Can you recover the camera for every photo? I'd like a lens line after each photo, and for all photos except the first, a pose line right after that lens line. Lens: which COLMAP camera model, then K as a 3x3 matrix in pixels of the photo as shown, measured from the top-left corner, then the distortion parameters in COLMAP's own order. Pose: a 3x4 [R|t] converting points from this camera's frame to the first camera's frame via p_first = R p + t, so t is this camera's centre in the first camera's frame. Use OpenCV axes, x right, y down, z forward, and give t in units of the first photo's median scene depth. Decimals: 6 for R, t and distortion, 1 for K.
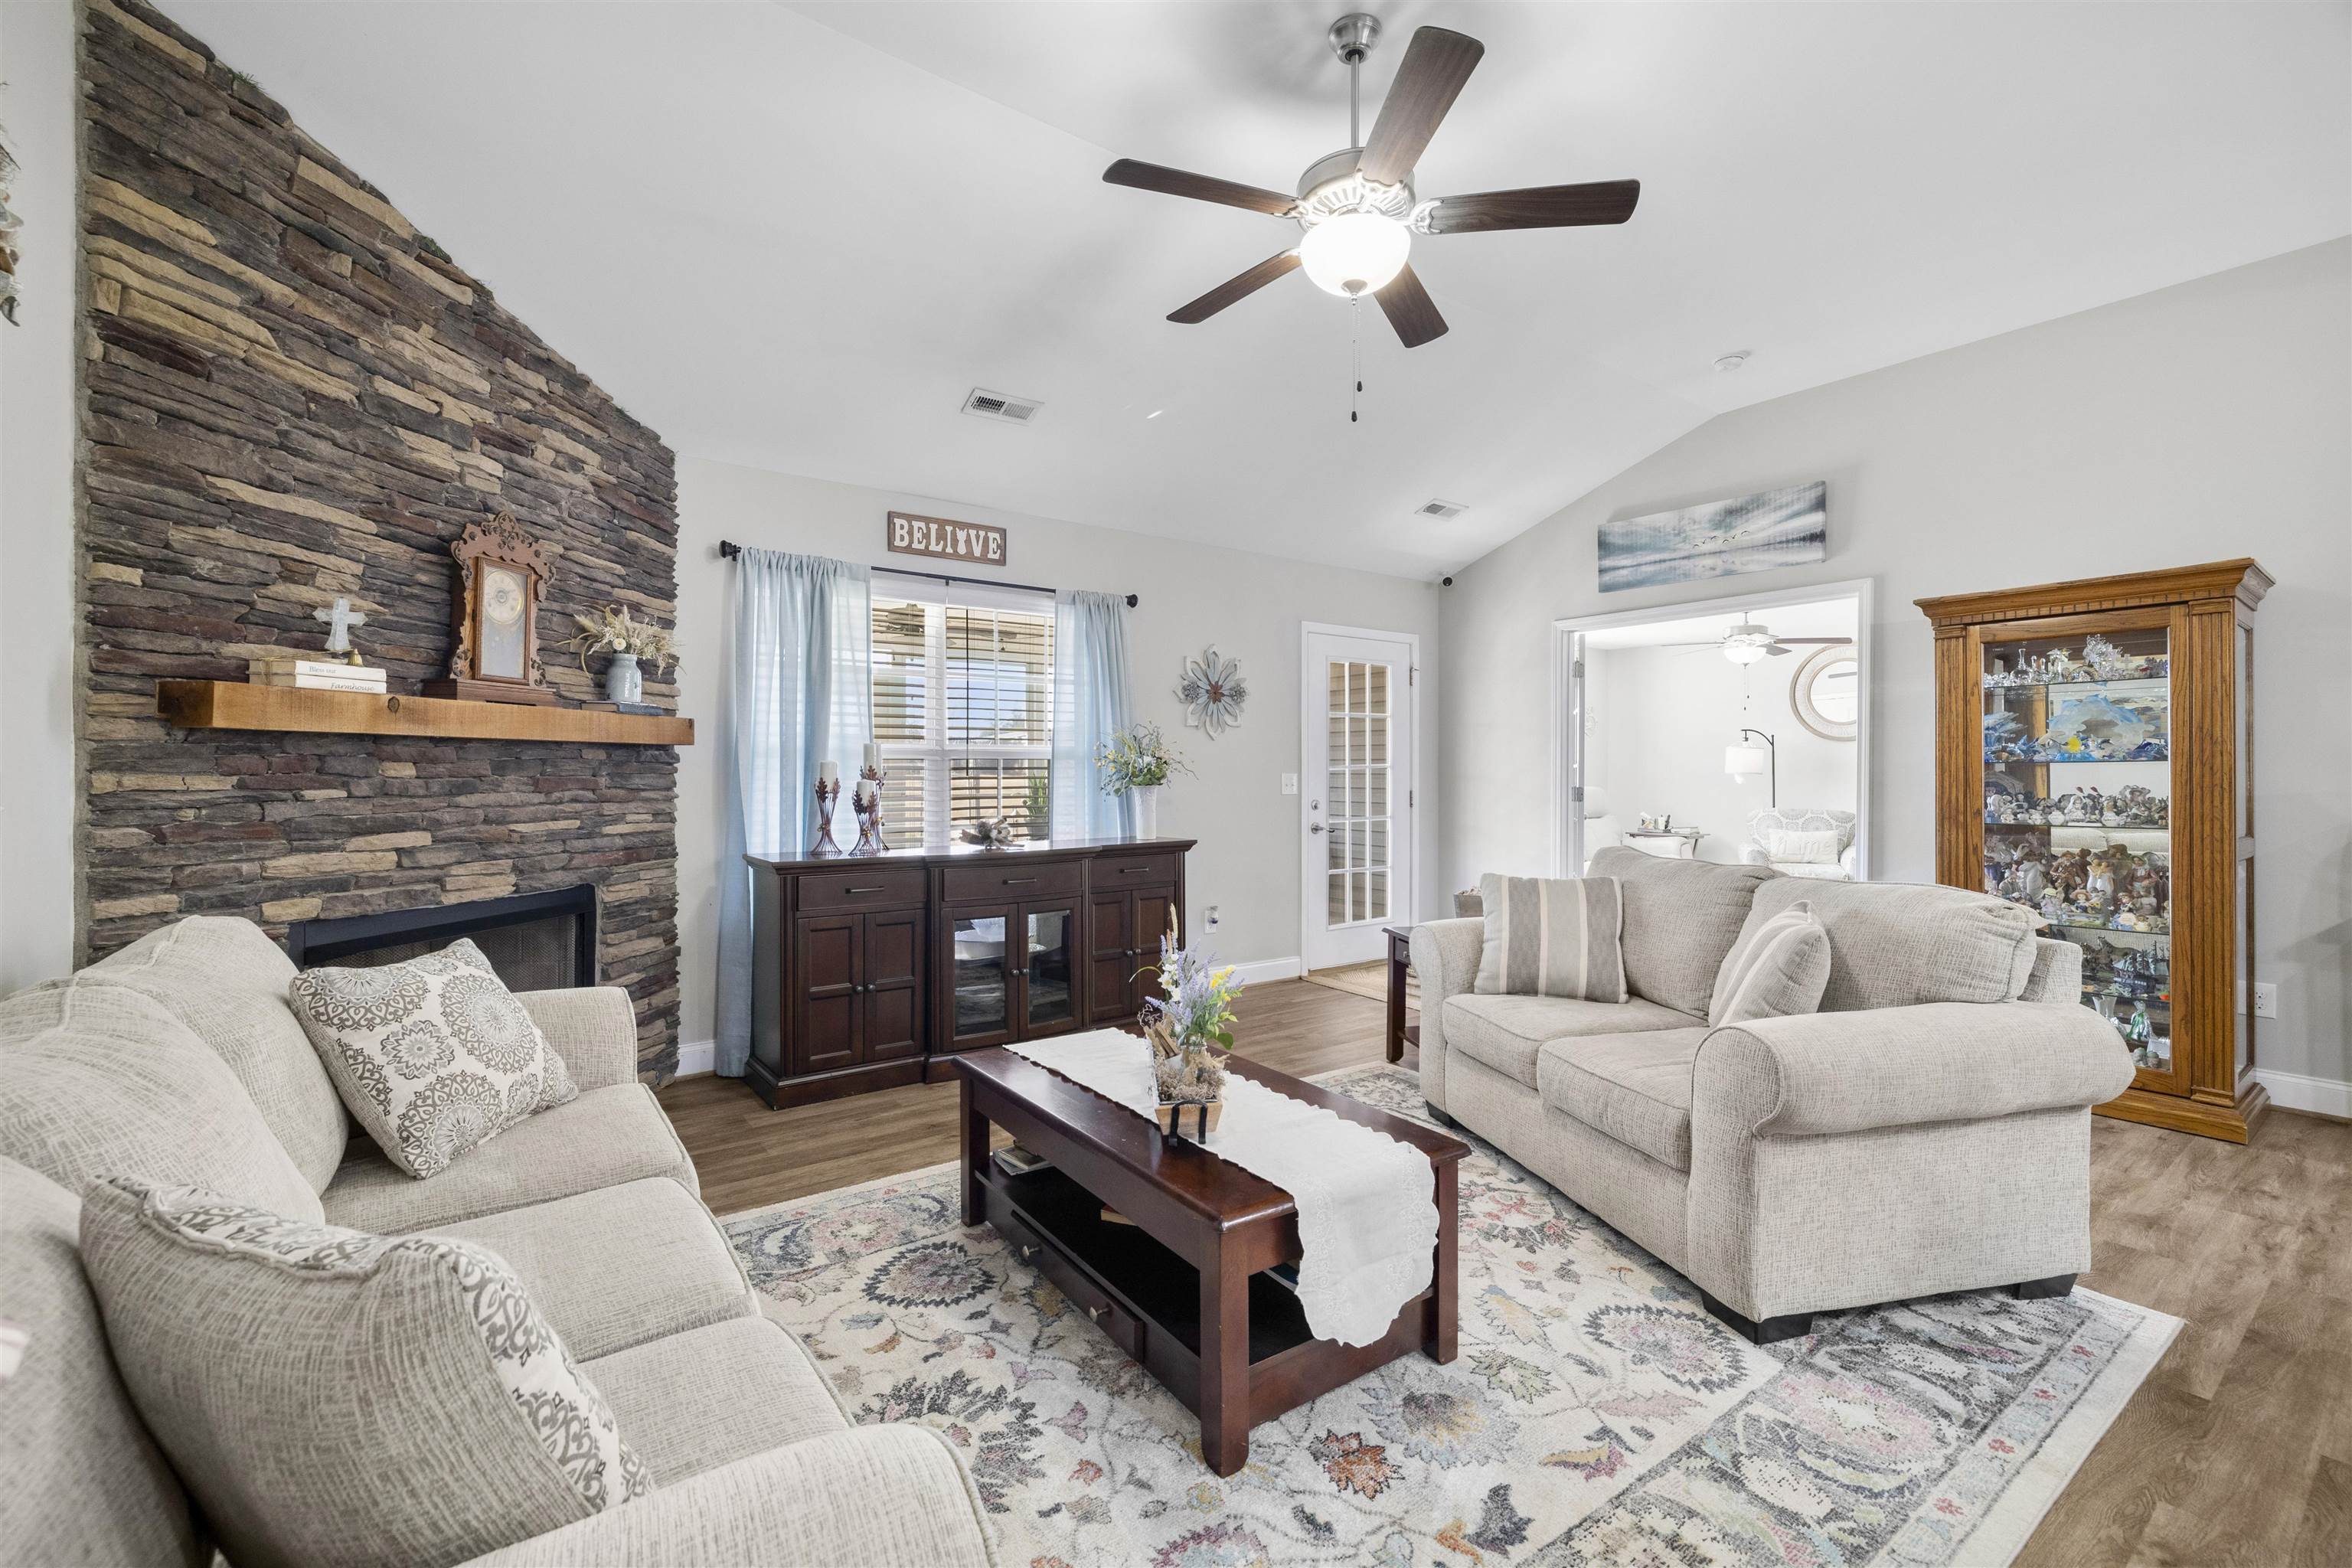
lens RADIAL K [[989.2, 0, 1163.1], [0, 989.2, 778.3], [0, 0, 1]] dist [0.000113, -0.000477]
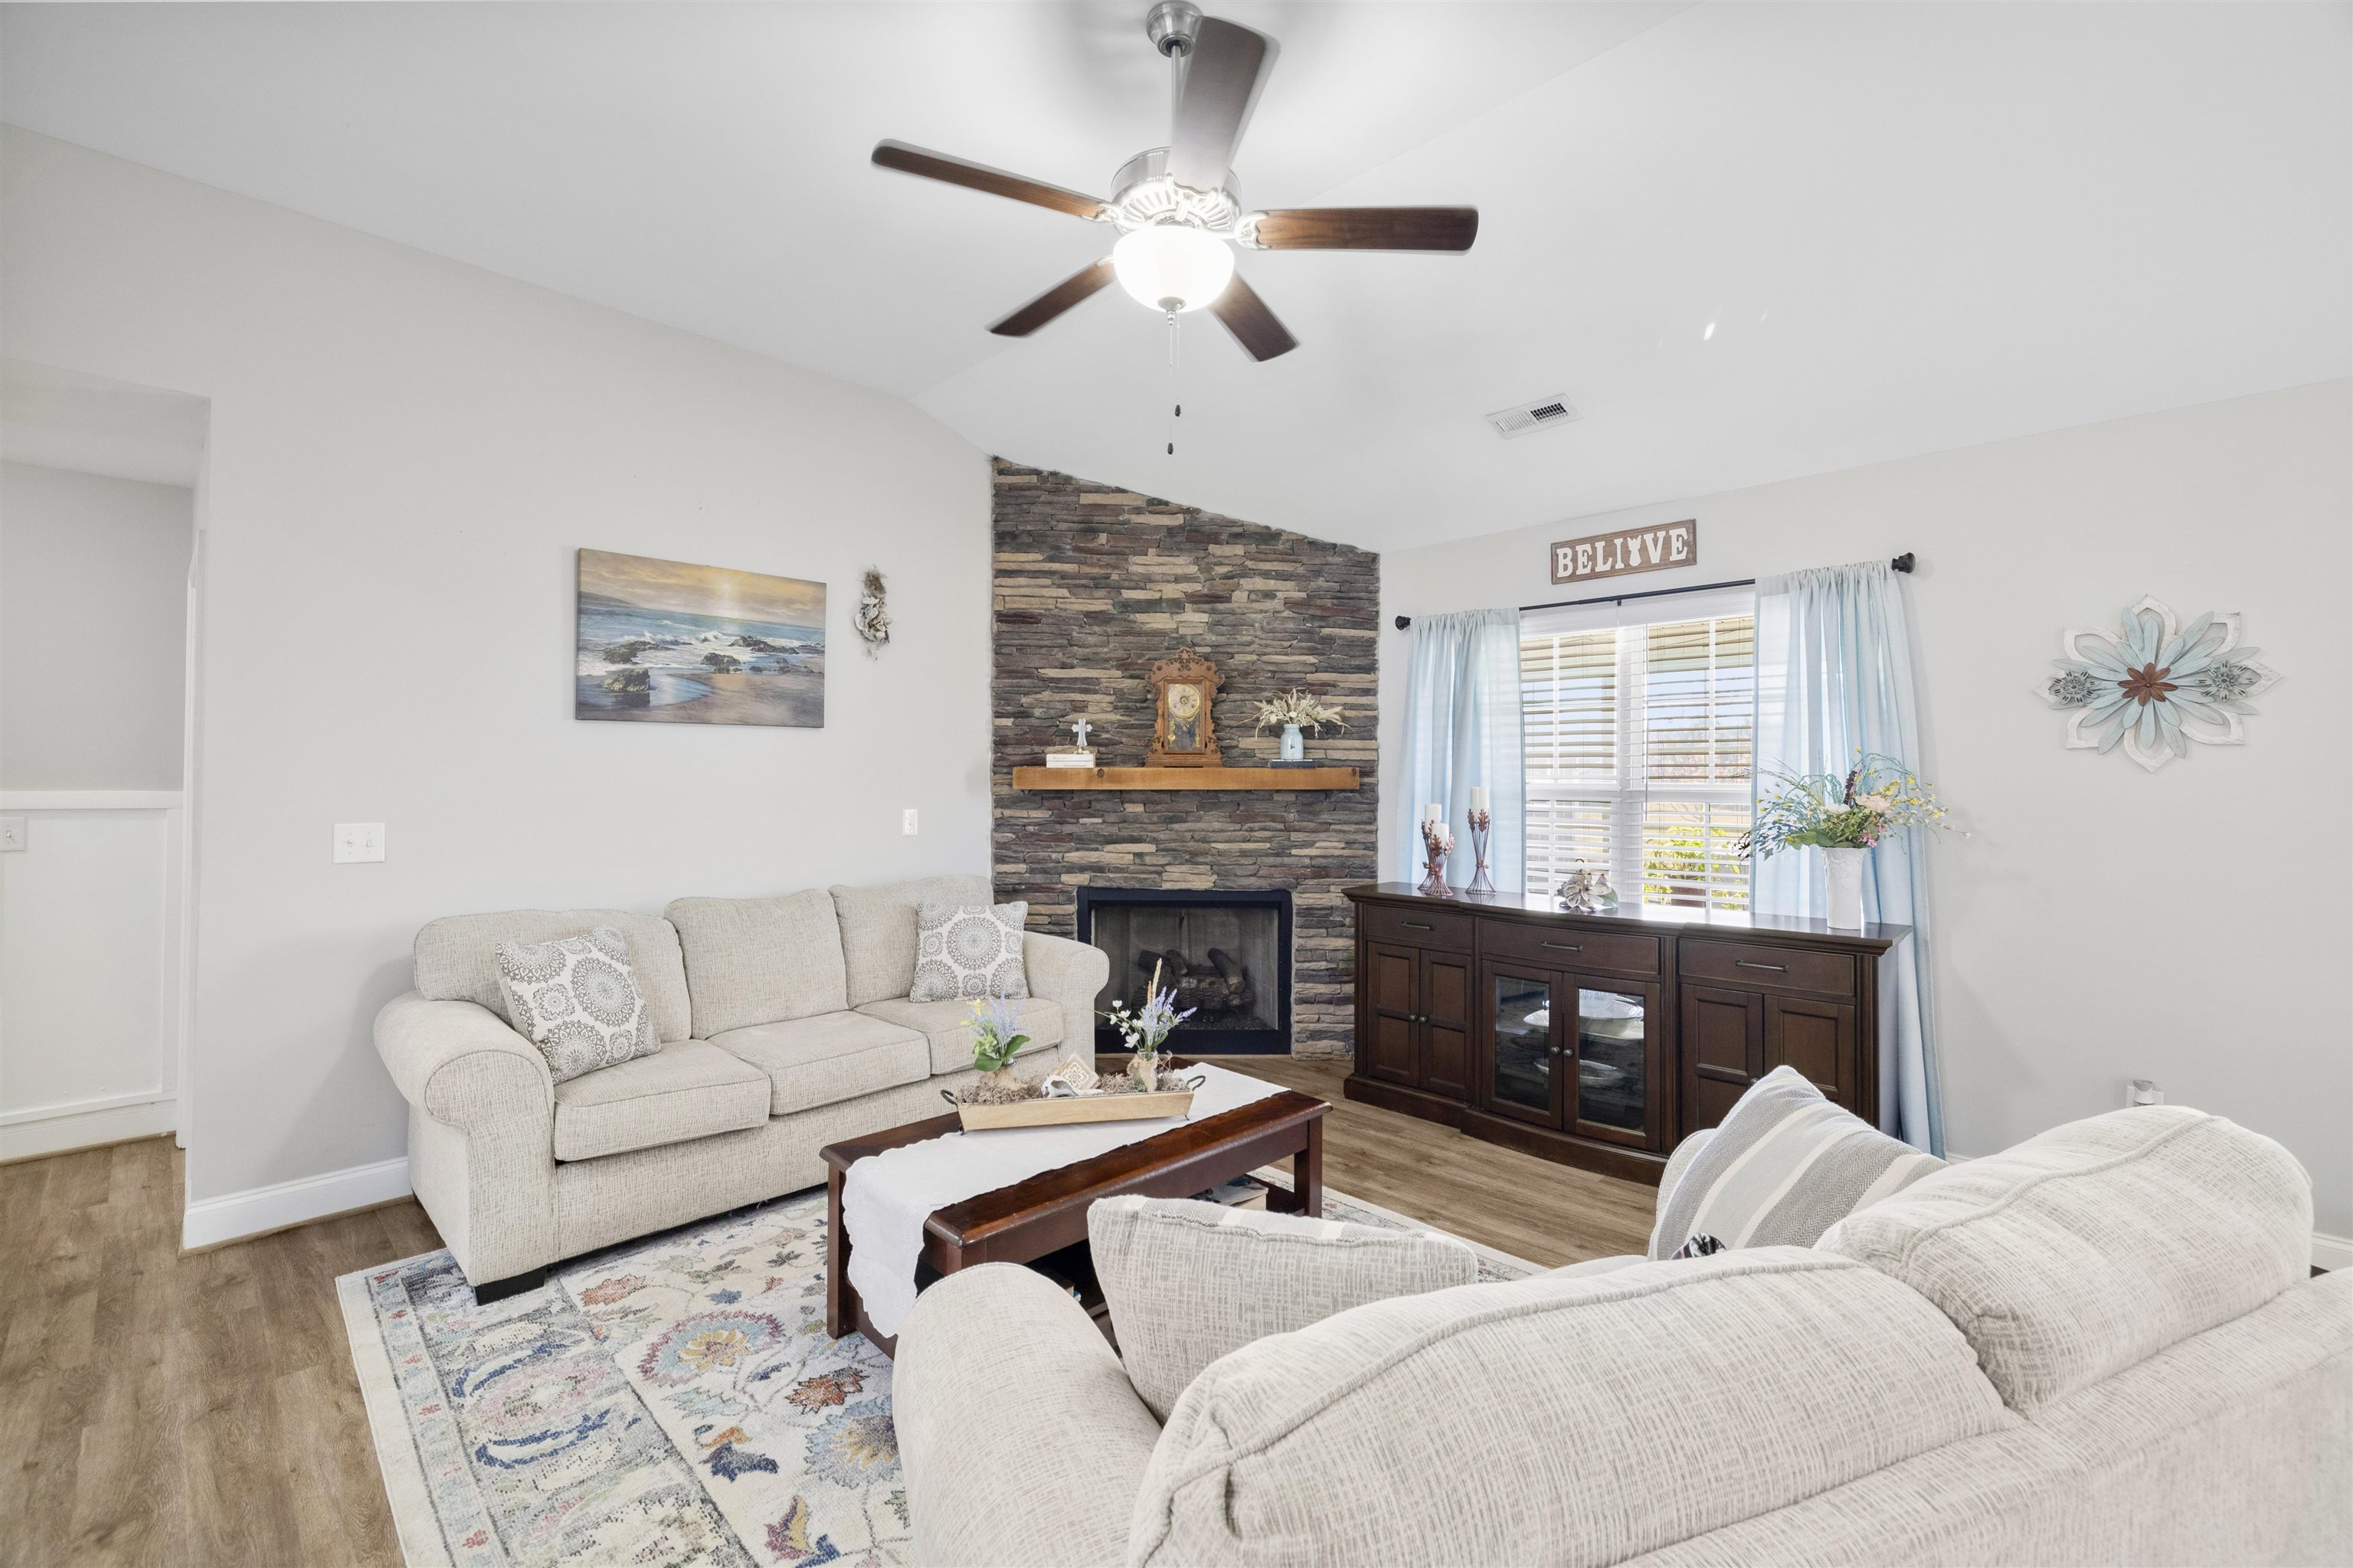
lens RADIAL K [[993.8, 0, 1198.2], [0, 993.8, 770.3], [0, 0, 1]] dist [-0.001271, -0.000357]
pose [[0.180440, -0.007500, -0.983557, 0.909204], [-0.009401, 0.999912, -0.009349, -0.055122], [0.983541, 0.010933, 0.180354, 0.727956]]
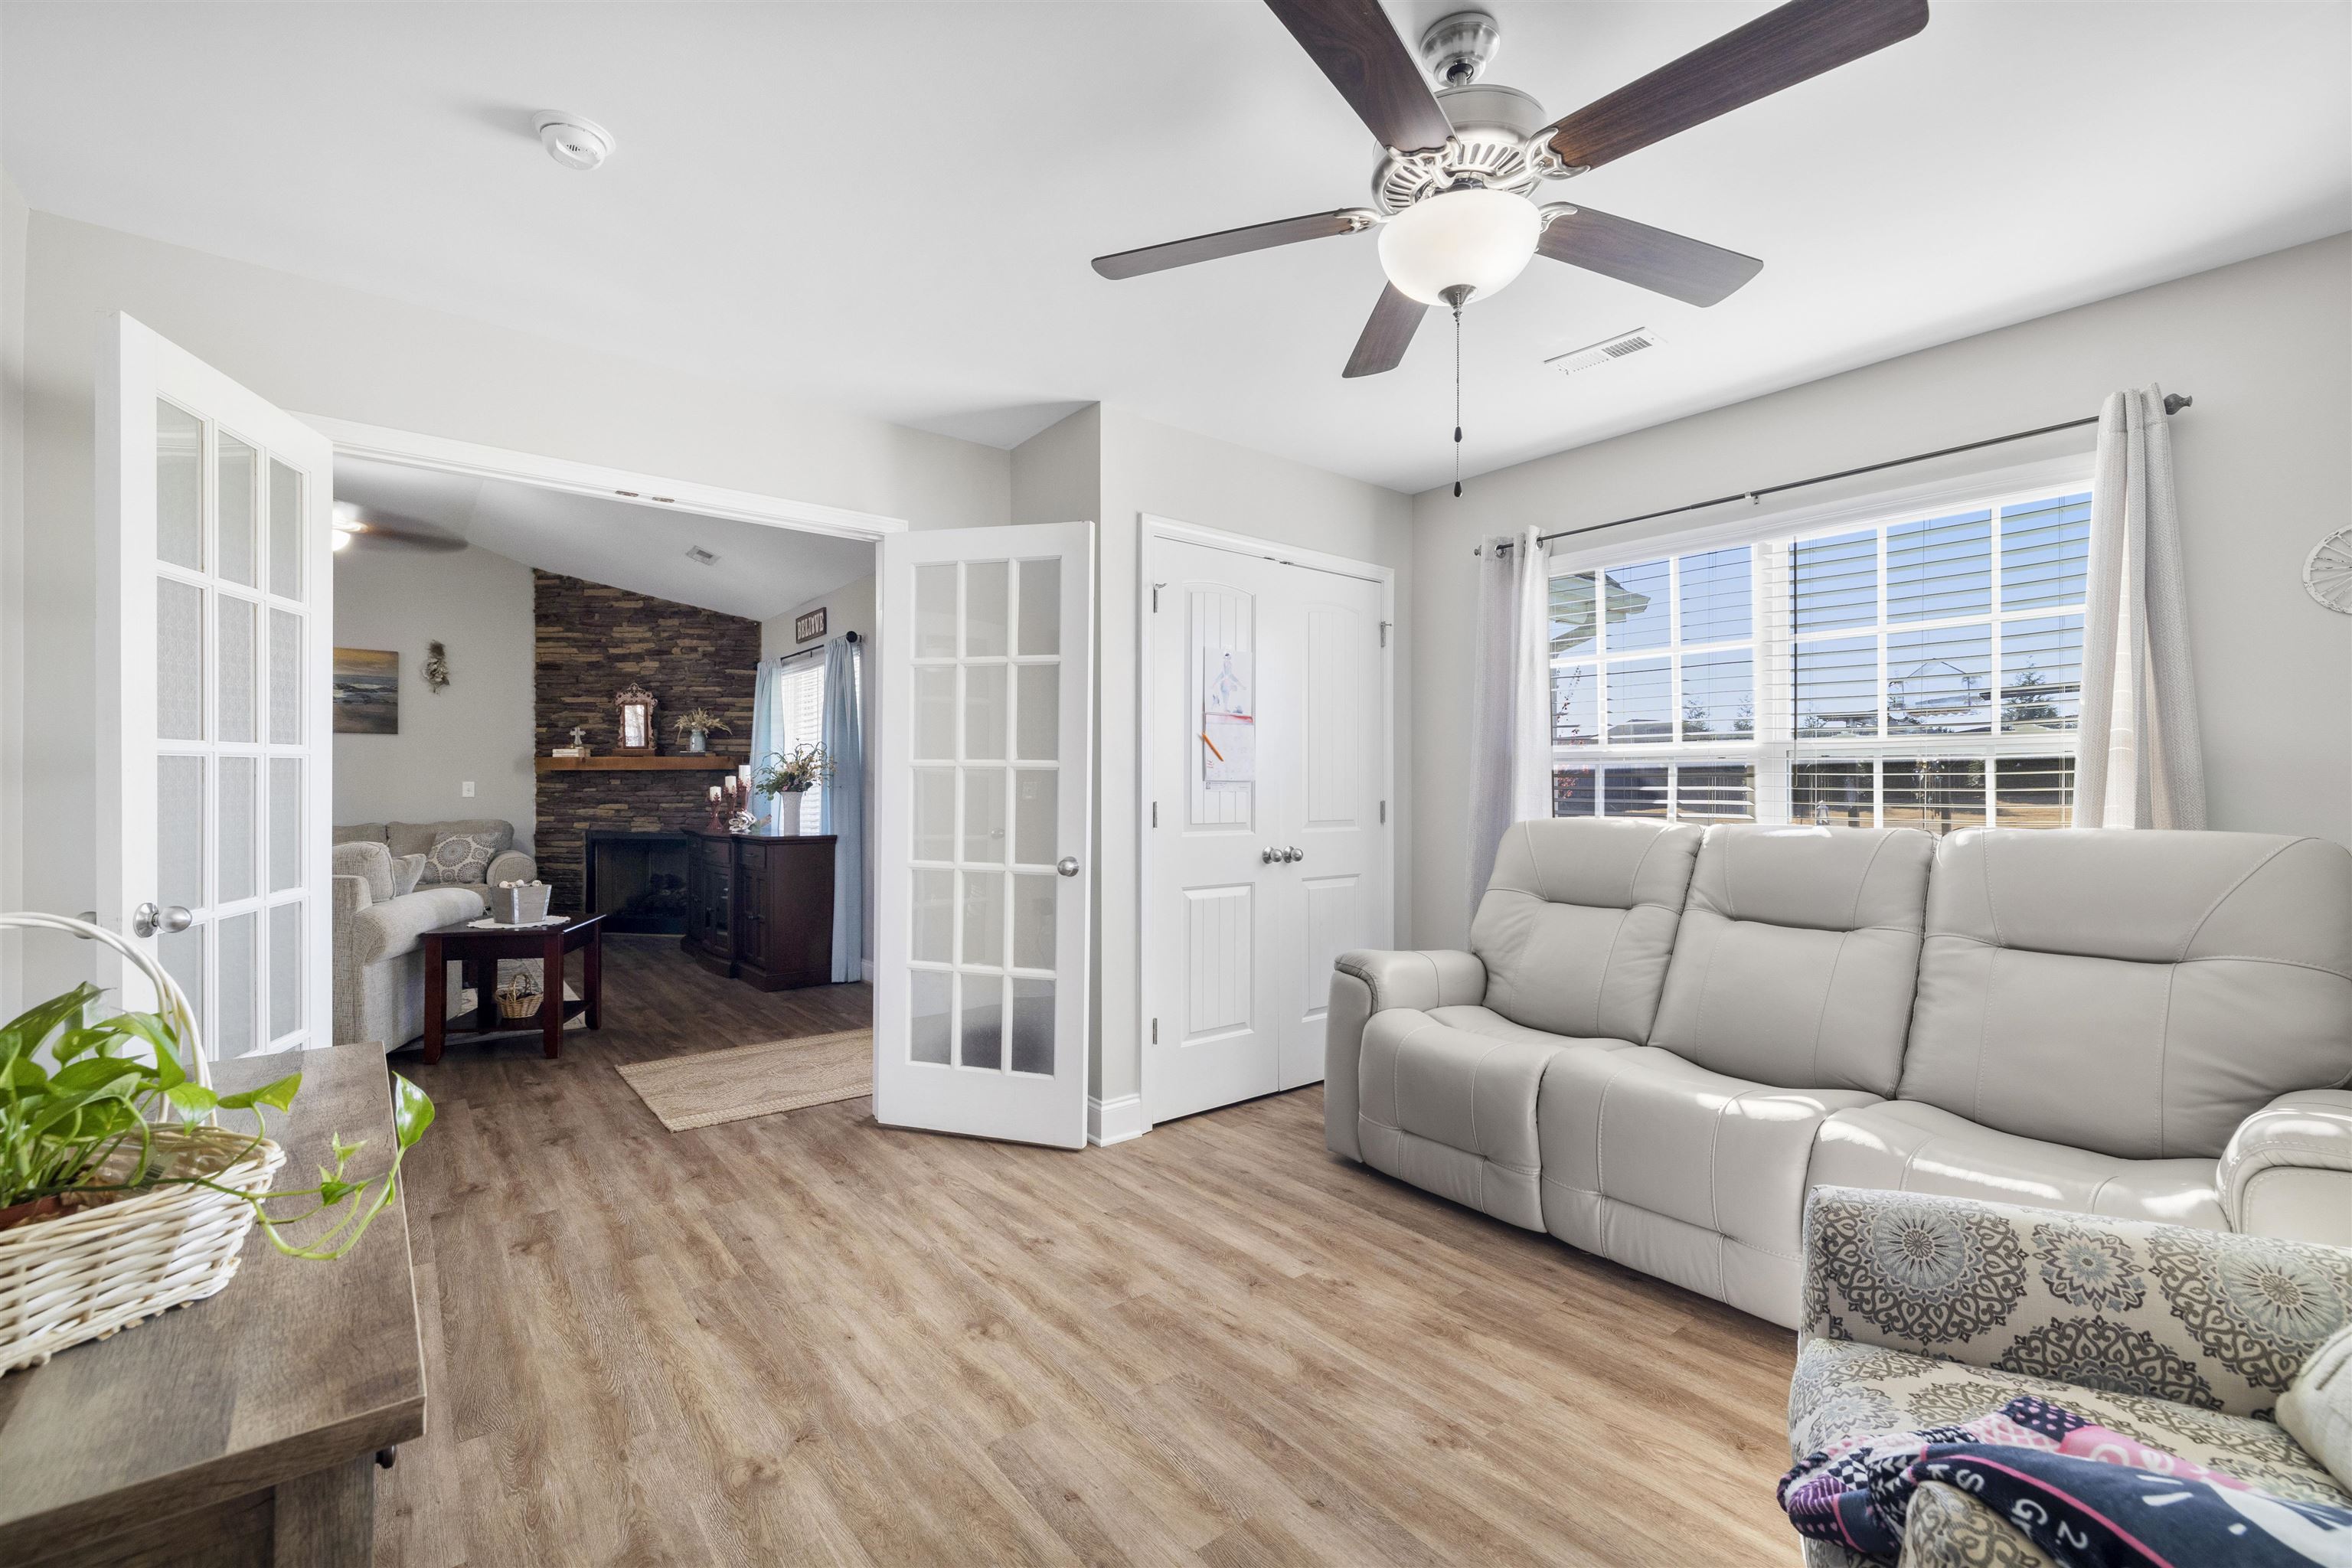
lens RADIAL K [[989.2, 0, 1163.1], [0, 989.2, 778.3], [0, 0, 1]] dist [0.000113, -0.000477]
pose [[0.058451, -0.008416, -0.998255, 2.006121], [-0.007844, 0.999930, -0.008889, -0.005519], [0.998259, 0.008350, 0.058381, 2.222879]]
